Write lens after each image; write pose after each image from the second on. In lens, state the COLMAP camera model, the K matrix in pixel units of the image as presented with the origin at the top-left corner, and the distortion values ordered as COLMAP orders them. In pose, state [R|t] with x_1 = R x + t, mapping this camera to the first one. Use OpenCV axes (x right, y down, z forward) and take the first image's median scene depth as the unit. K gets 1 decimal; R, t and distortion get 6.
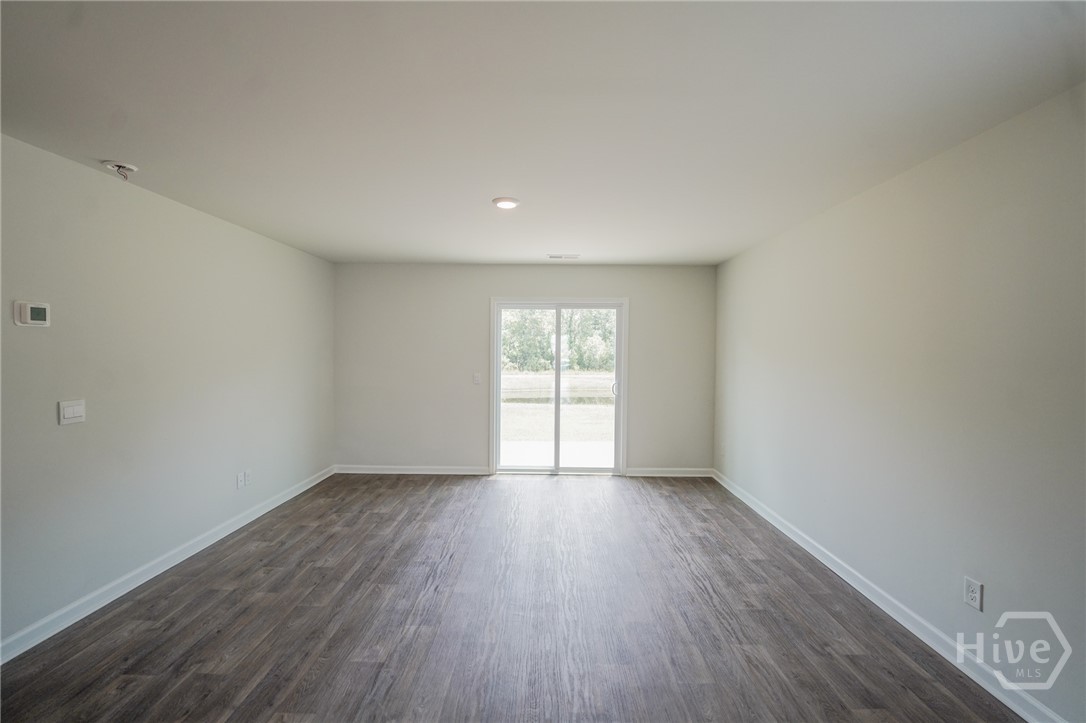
lens RADIAL K [[441.5, 0, 547.7], [0, 441.5, 357.1], [0, 0, 1]] dist [-0.020116, 0.000715]
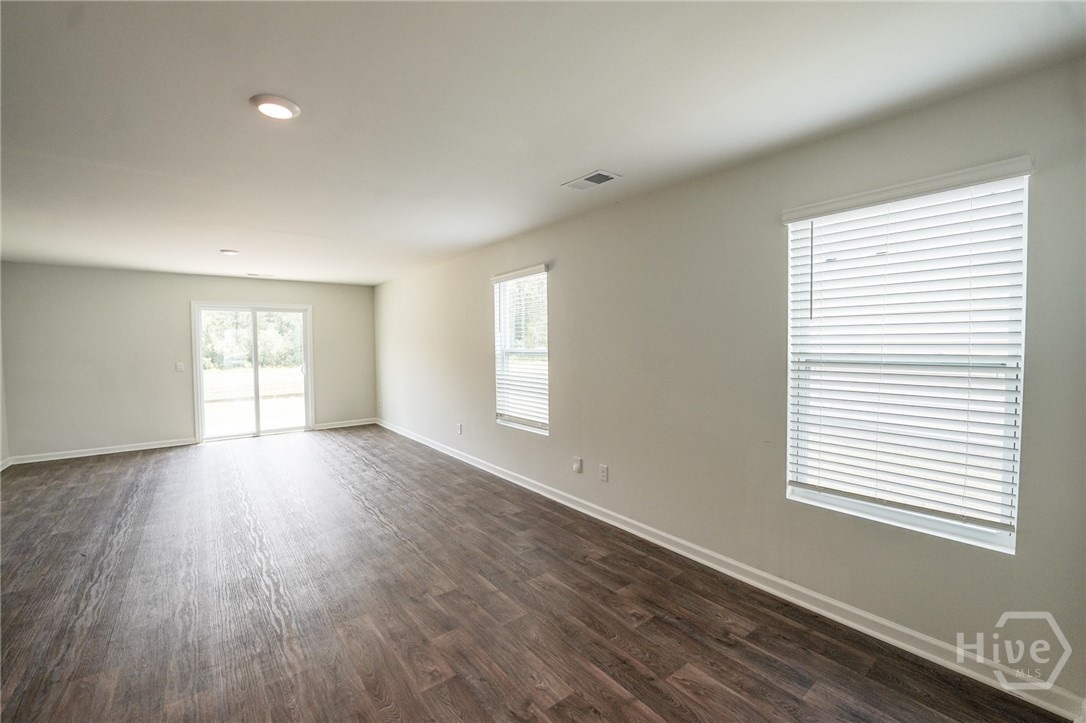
lens RADIAL K [[441.5, 0, 540.3], [0, 441.5, 359.8], [0, 0, 1]] dist [-0.020116, 0.000715]
pose [[0.787653, -0.038945, 0.614887, -0.117069], [0.025603, 0.999207, 0.030490, 0.017736], [-0.615587, -0.008272, 0.788026, -0.588399]]
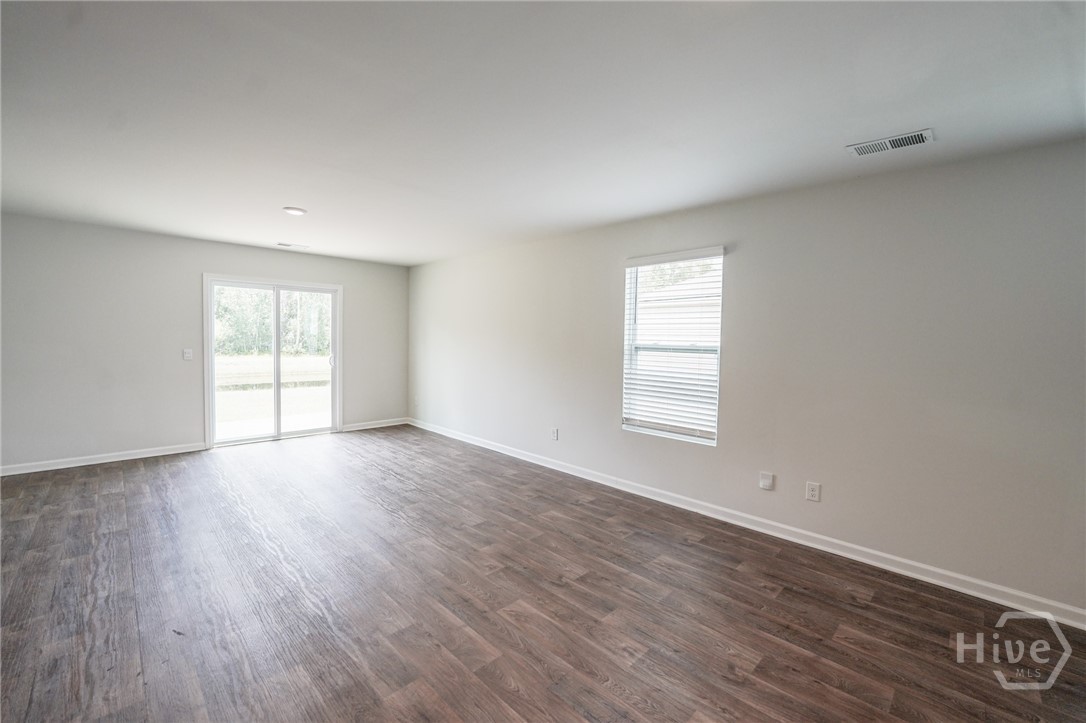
lens RADIAL K [[441.5, 0, 540.1], [0, 441.5, 360.7], [0, 0, 1]] dist [-0.020116, 0.000715]
pose [[0.707962, -0.031210, 0.705561, -0.297876], [-0.002428, 0.998910, 0.046622, 0.014940], [-0.706247, -0.034720, 0.707114, -0.250902]]
